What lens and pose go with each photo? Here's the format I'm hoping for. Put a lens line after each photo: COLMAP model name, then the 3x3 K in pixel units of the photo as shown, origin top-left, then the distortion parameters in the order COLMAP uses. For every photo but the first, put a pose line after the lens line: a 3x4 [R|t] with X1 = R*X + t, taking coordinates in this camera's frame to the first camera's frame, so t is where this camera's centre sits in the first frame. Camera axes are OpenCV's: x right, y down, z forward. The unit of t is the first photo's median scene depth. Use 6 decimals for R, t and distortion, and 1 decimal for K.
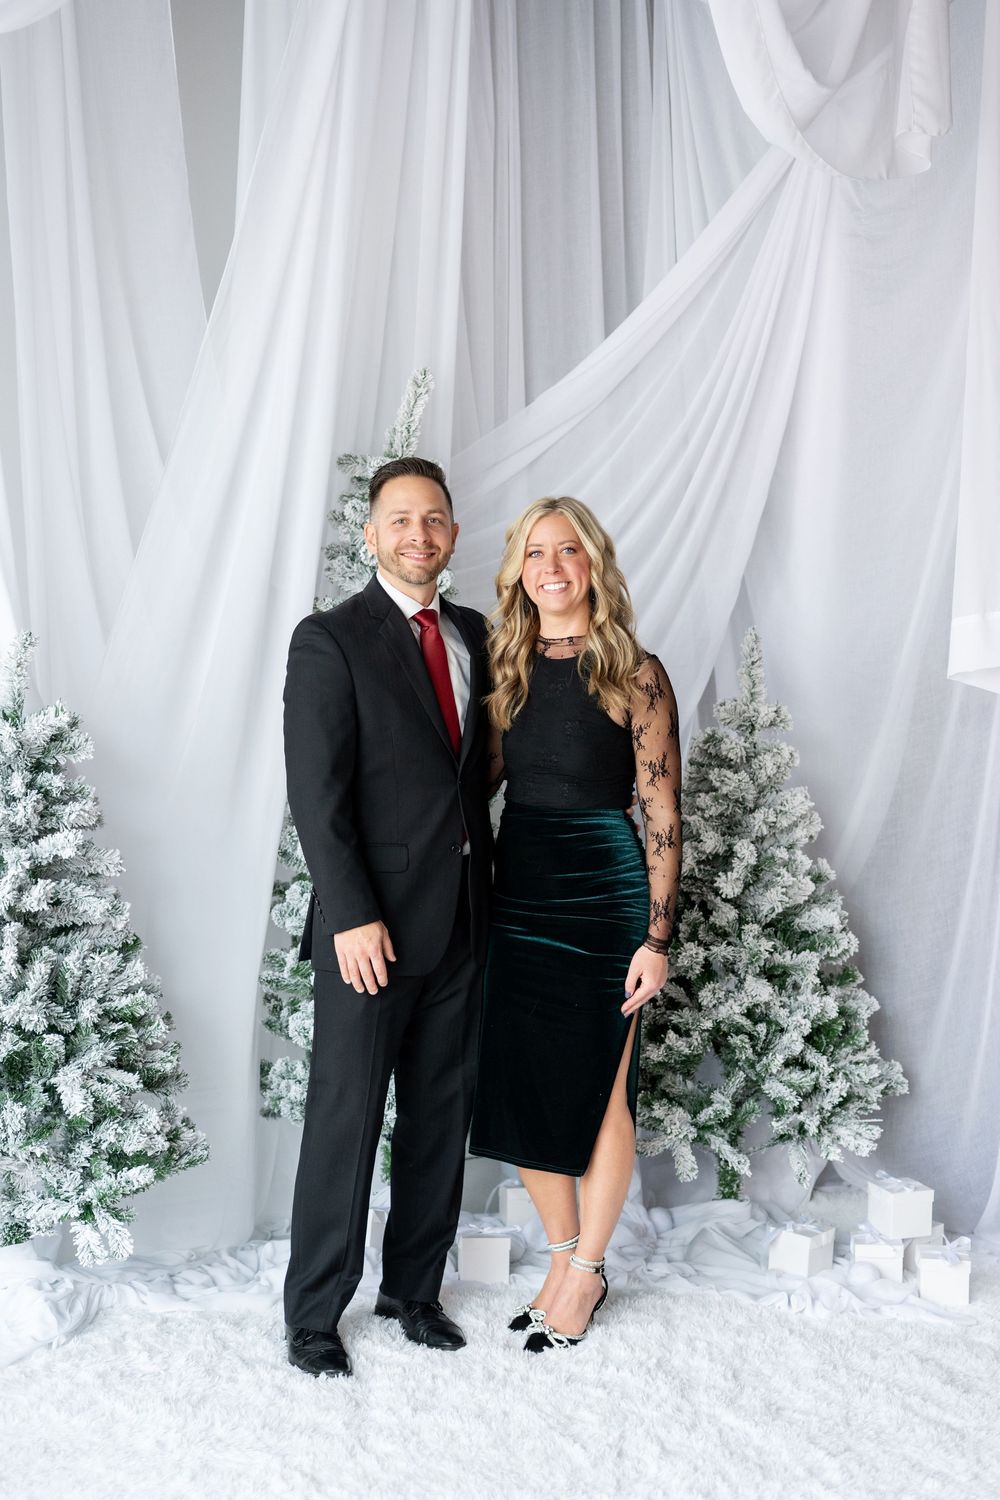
lens RADIAL K [[2239.9, 0, 465.7], [0, 2239.9, 703.5], [0, 0, 1]] dist [-0.004658, 0.000000]
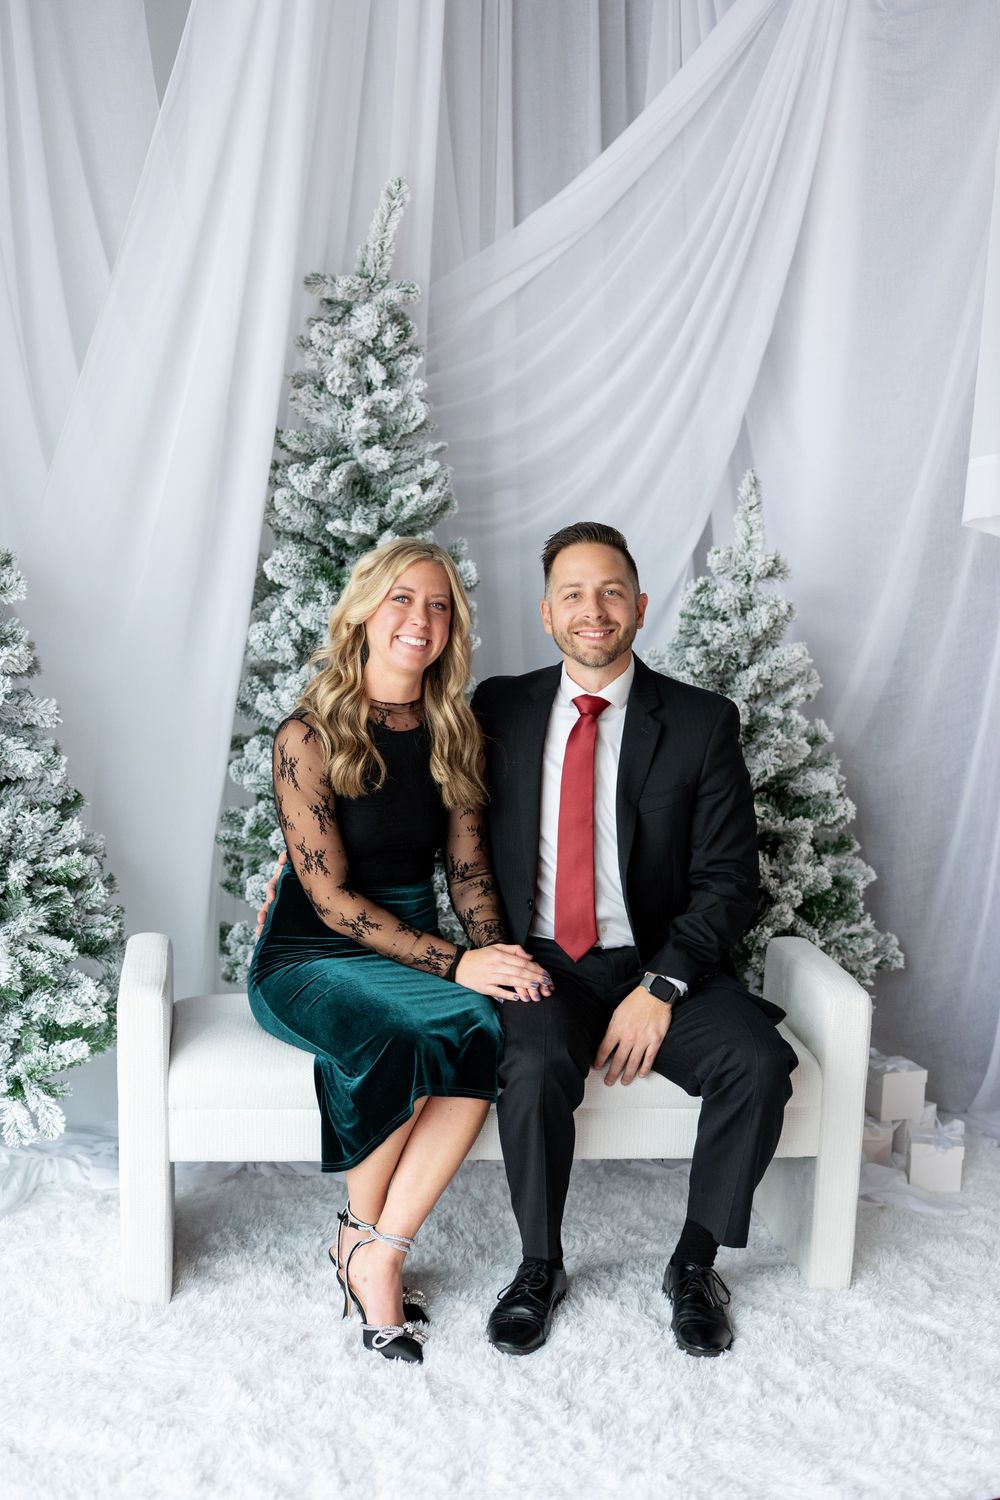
lens RADIAL K [[2084.8, 0, 492.8], [0, 2084.8, 758.9], [0, 0, 1]] dist [-0.000605, 0.000000]
pose [[0.999886, 0.014166, -0.005198, 0.028058], [-0.013635, 0.995769, 0.090872, 0.008674], [0.006463, -0.090790, 0.995849, 0.133730]]
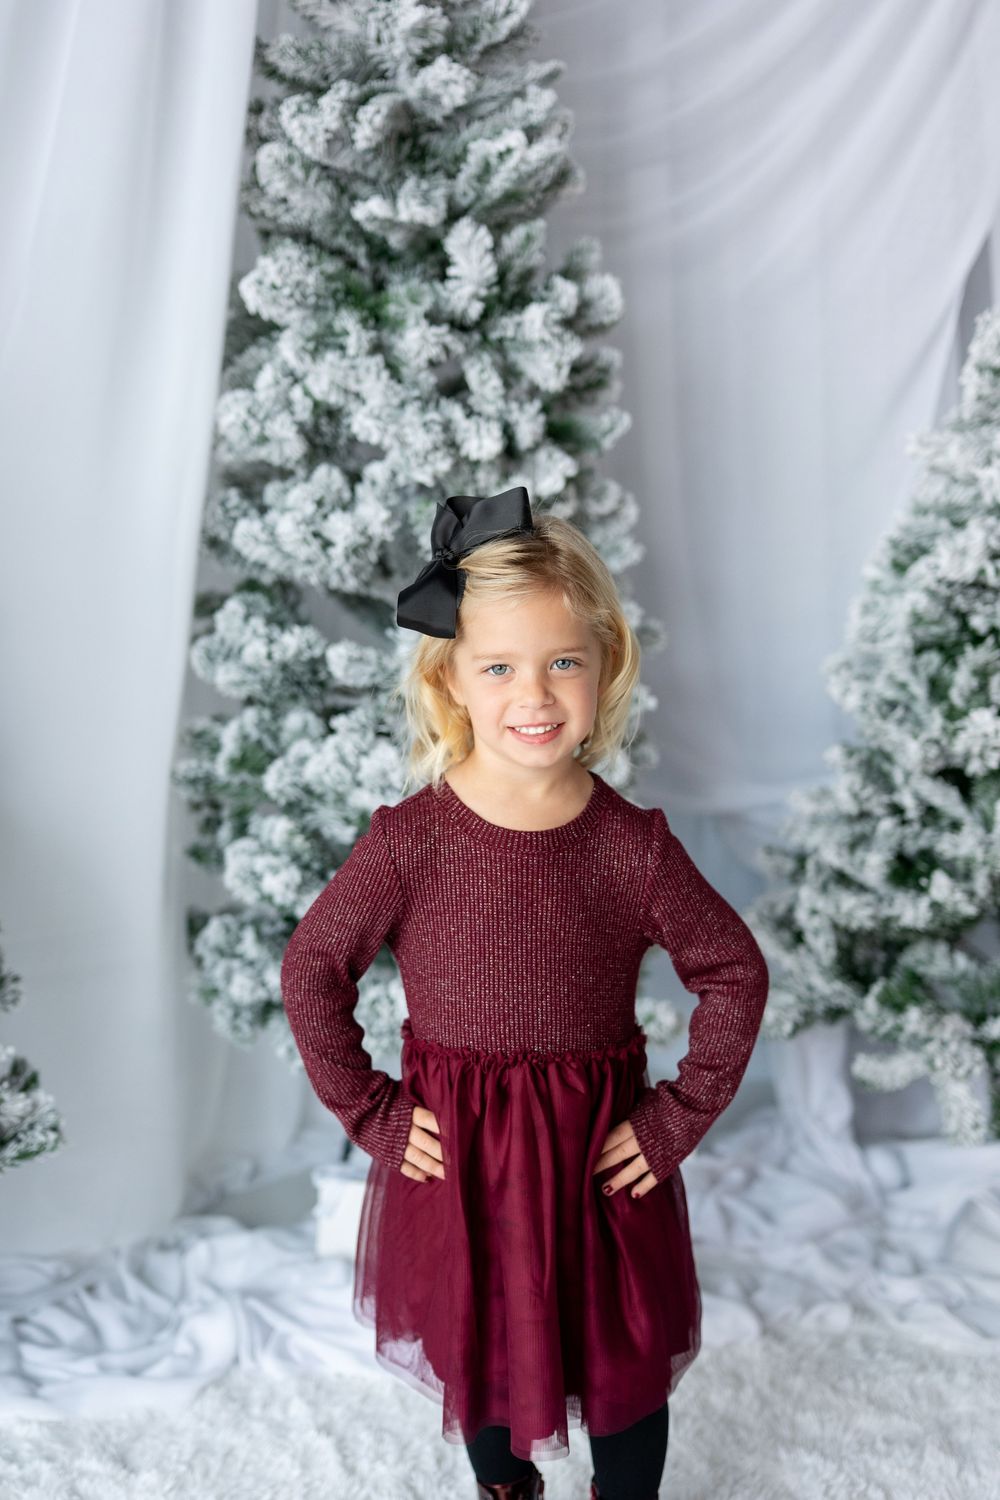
lens RADIAL K [[2084.8, 0, 493.7], [0, 2084.8, 768.8], [0, 0, 1]] dist [-0.000605, 0.000000]
pose [[0.999974, -0.001593, -0.006997, -0.011598], [0.002851, 0.982981, 0.183684, 0.029653], [0.006586, -0.183699, 0.982960, 0.512314]]
